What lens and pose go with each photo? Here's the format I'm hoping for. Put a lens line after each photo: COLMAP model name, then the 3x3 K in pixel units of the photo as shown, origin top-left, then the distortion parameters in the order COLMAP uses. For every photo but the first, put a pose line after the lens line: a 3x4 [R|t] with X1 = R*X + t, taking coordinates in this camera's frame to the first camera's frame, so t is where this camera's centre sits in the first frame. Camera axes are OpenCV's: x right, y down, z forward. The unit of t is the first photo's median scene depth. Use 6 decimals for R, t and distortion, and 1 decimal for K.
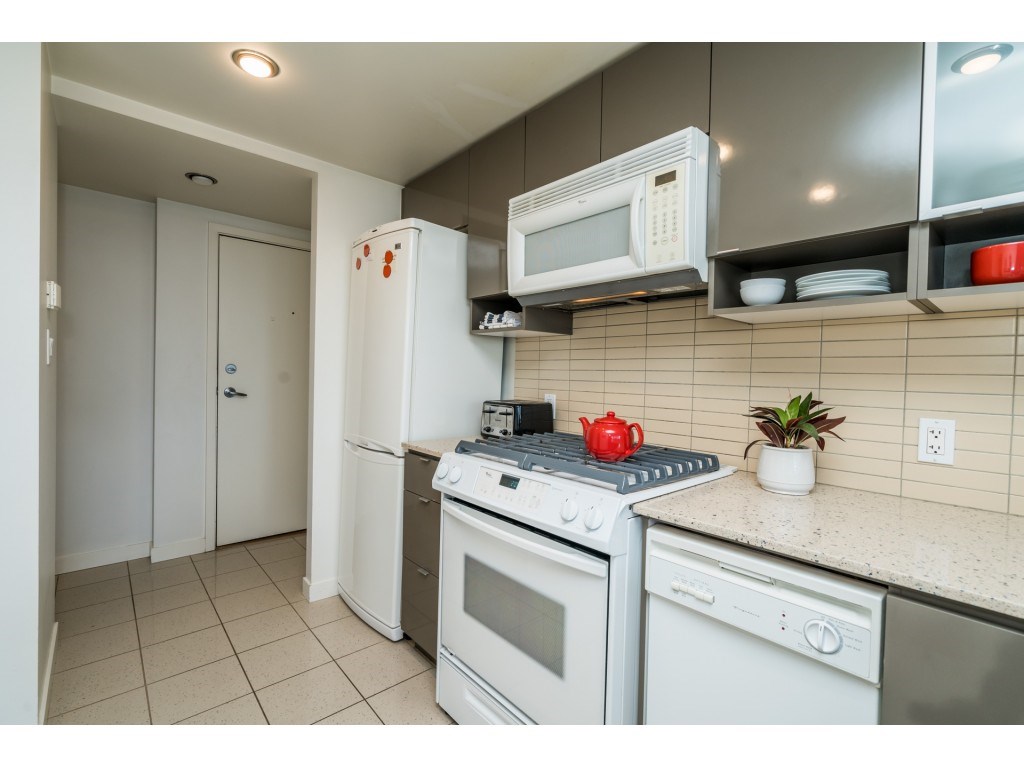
lens RADIAL K [[463.4, 0, 512.0], [0, 463.4, 384.0], [0, 0, 1]] dist [0.000317, 0.000564]
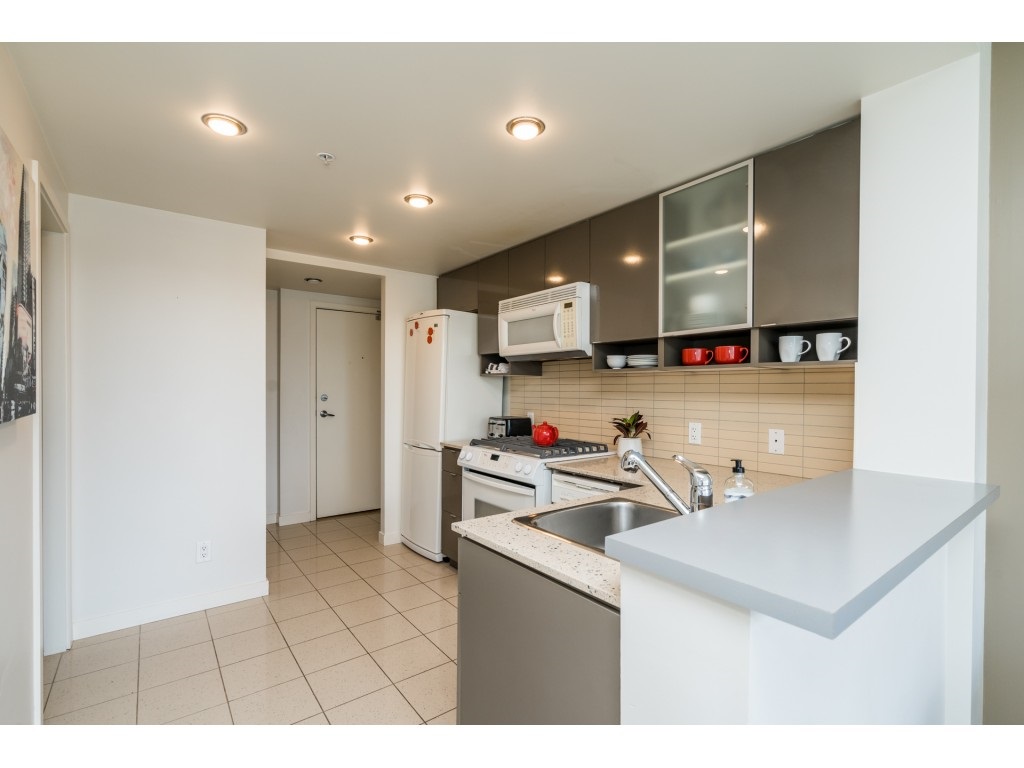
lens RADIAL K [[477.4, 0, 505.4], [0, 477.4, 396.2], [0, 0, 1]] dist [-0.000975, 0.000077]
pose [[0.996174, -0.017275, -0.085668, 0.168142], [0.016583, 0.999824, -0.008778, -0.025698], [0.085805, 0.007324, 0.996285, -0.796422]]
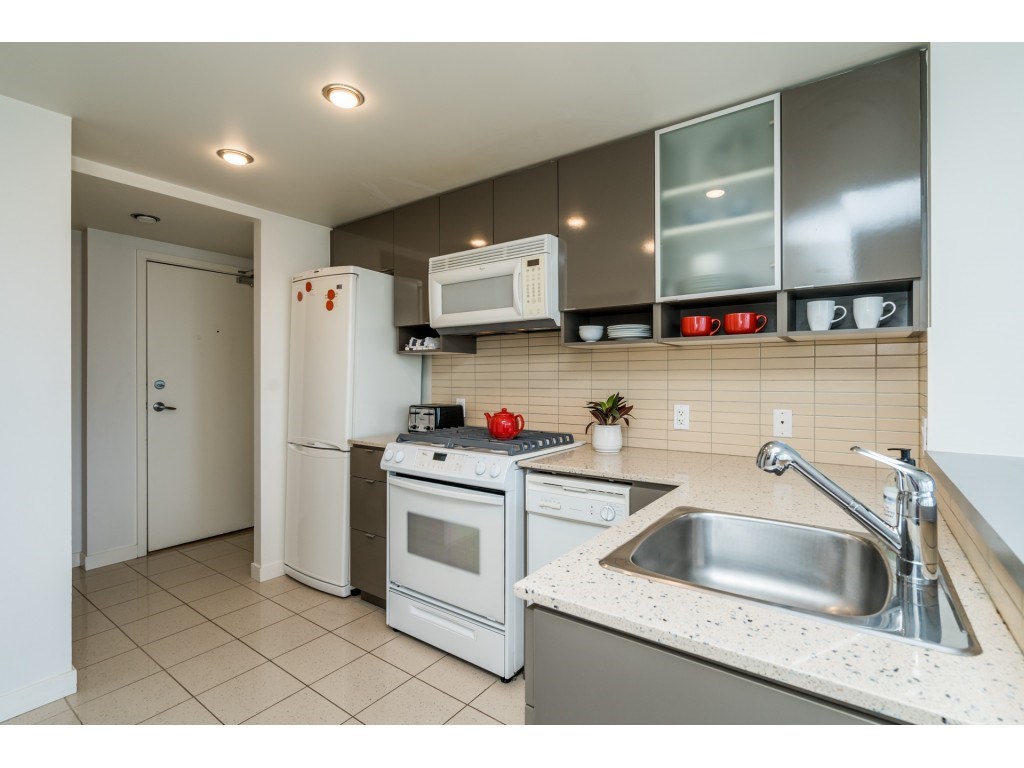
lens RADIAL K [[487.3, 0, 511.5], [0, 487.3, 380.1], [0, 0, 1]] dist [-0.000301, 0.000927]
pose [[0.977246, -0.024895, 0.210641, -0.082101], [0.028210, 0.999521, -0.012747, -0.010117], [-0.210223, 0.018399, 0.977480, -0.470386]]
